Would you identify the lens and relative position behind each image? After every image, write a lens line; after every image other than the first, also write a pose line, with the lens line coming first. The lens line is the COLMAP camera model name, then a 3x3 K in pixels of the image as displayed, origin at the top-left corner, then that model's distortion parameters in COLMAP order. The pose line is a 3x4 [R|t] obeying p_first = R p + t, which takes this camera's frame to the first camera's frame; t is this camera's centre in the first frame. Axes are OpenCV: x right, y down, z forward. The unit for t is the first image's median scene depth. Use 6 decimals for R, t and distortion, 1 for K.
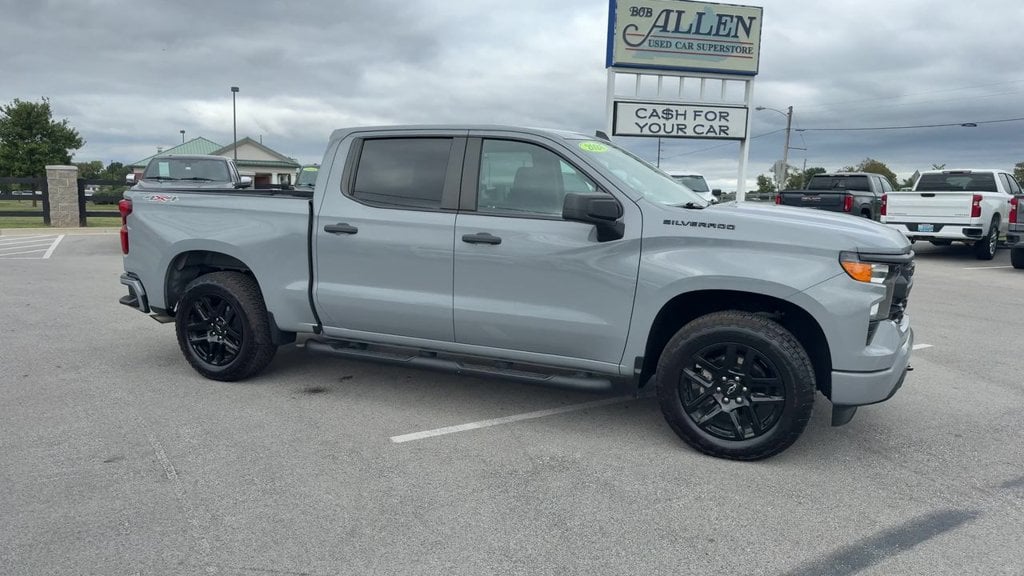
lens RADIAL K [[708.1, 0, 512.0], [0, 708.1, 288.0], [0, 0, 1]] dist [0.089040, -0.141906]
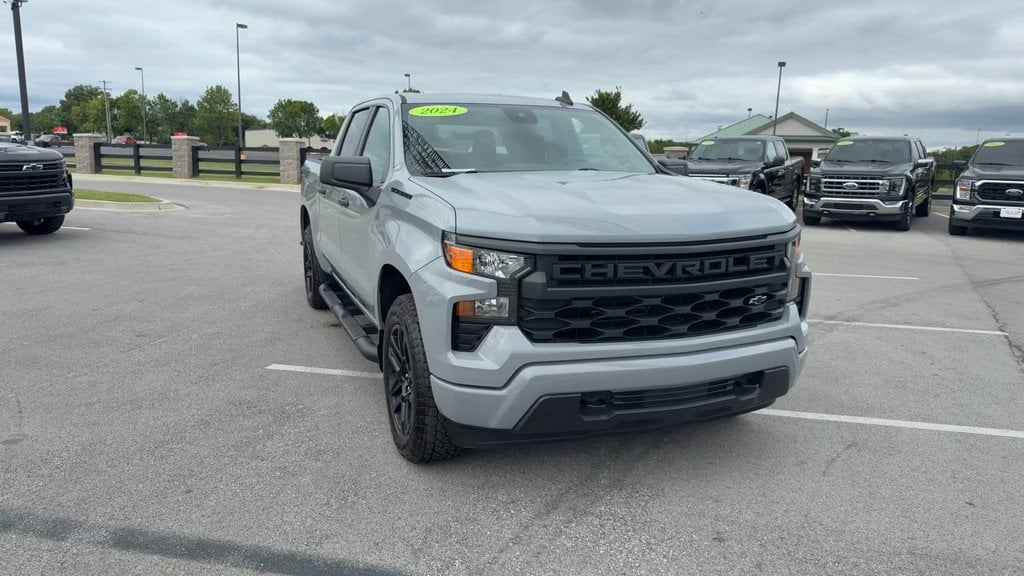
lens RADIAL K [[708.1, 0, 512.0], [0, 708.1, 288.0], [0, 0, 1]] dist [0.089040, -0.141906]
pose [[0.713969, 0.126059, -0.688736, 0.177434], [-0.104241, 0.991834, 0.073474, -0.008890], [0.692374, 0.019336, 0.721280, 0.078824]]
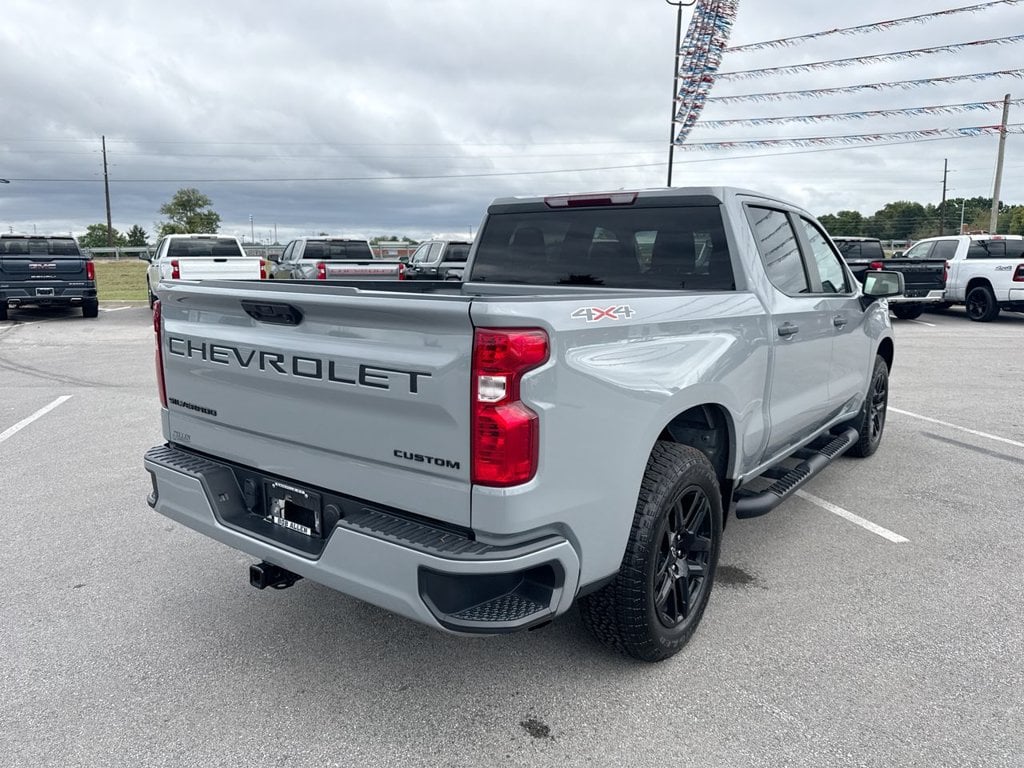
lens RADIAL K [[713.6, 0, 513.6], [0, 713.6, 382.4], [0, 0, 1]] dist [0.106434, -0.166839]
pose [[0.232027, -0.173294, 0.957148, -0.221197], [0.128814, 0.980810, 0.146352, -0.037593], [-0.964142, 0.089336, 0.249897, 0.234792]]
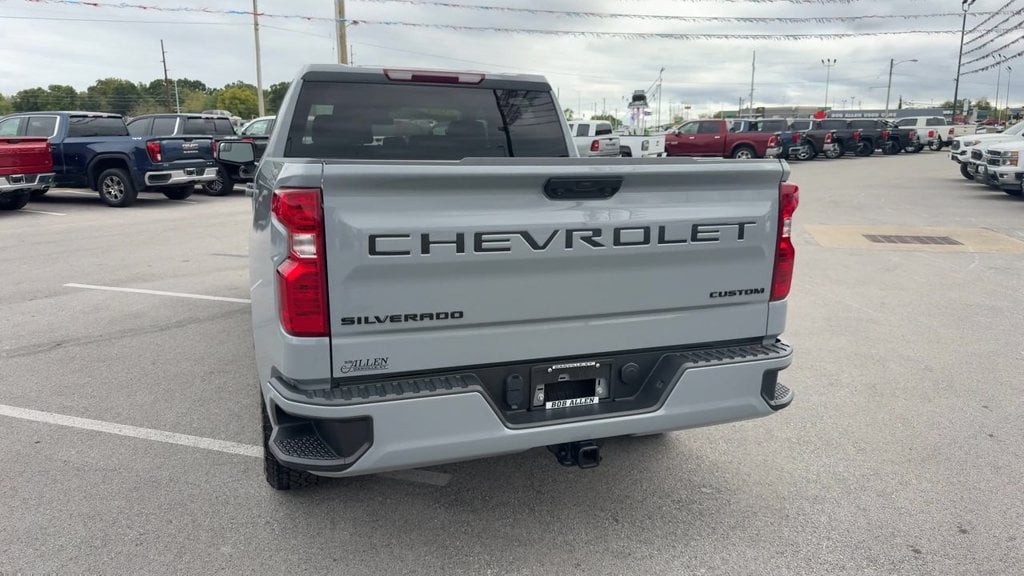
lens RADIAL K [[708.1, 0, 512.0], [0, 708.1, 288.0], [0, 0, 1]] dist [0.089040, -0.141906]
pose [[-0.673629, -0.162914, 0.720890, -0.195575], [0.089758, 0.950149, 0.298598, -0.054101], [-0.733599, 0.265850, -0.625425, 0.367646]]
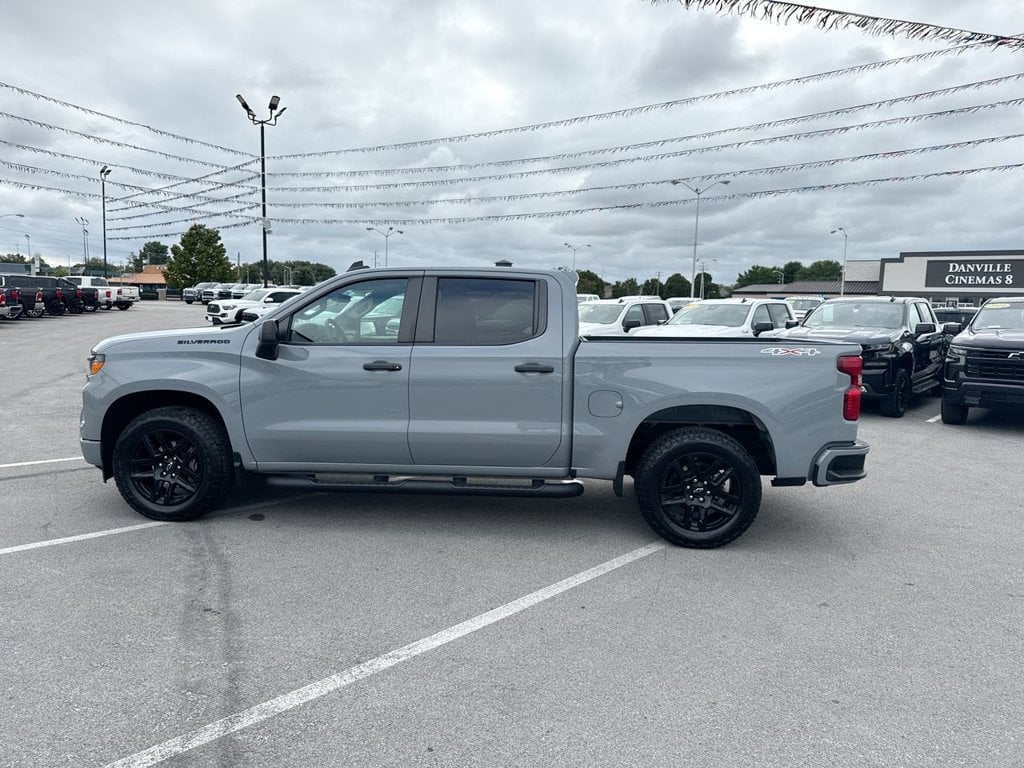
lens RADIAL K [[713.6, 0, 513.6], [0, 713.6, 382.4], [0, 0, 1]] dist [0.106434, -0.166839]
pose [[-0.949477, -0.008923, -0.313708, 0.052588], [-0.082390, 0.971622, 0.221728, -0.073658], [0.302827, 0.236372, -0.923268, 0.496594]]
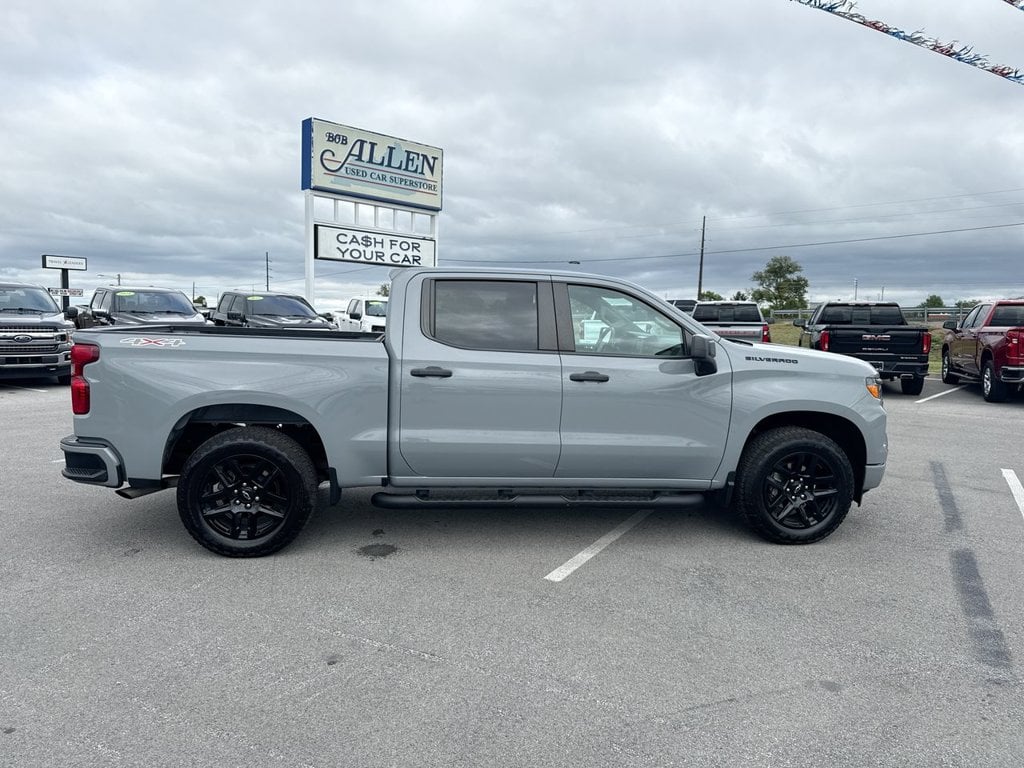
lens RADIAL K [[714.0, 0, 508.4], [0, 714.0, 373.8], [0, 0, 1]] dist [0.131393, -0.249483]
pose [[0.861061, -0.038478, 0.507043, -0.138048], [0.063358, 0.997481, -0.031899, -0.009418], [-0.504538, 0.059592, 0.861330, 0.024667]]
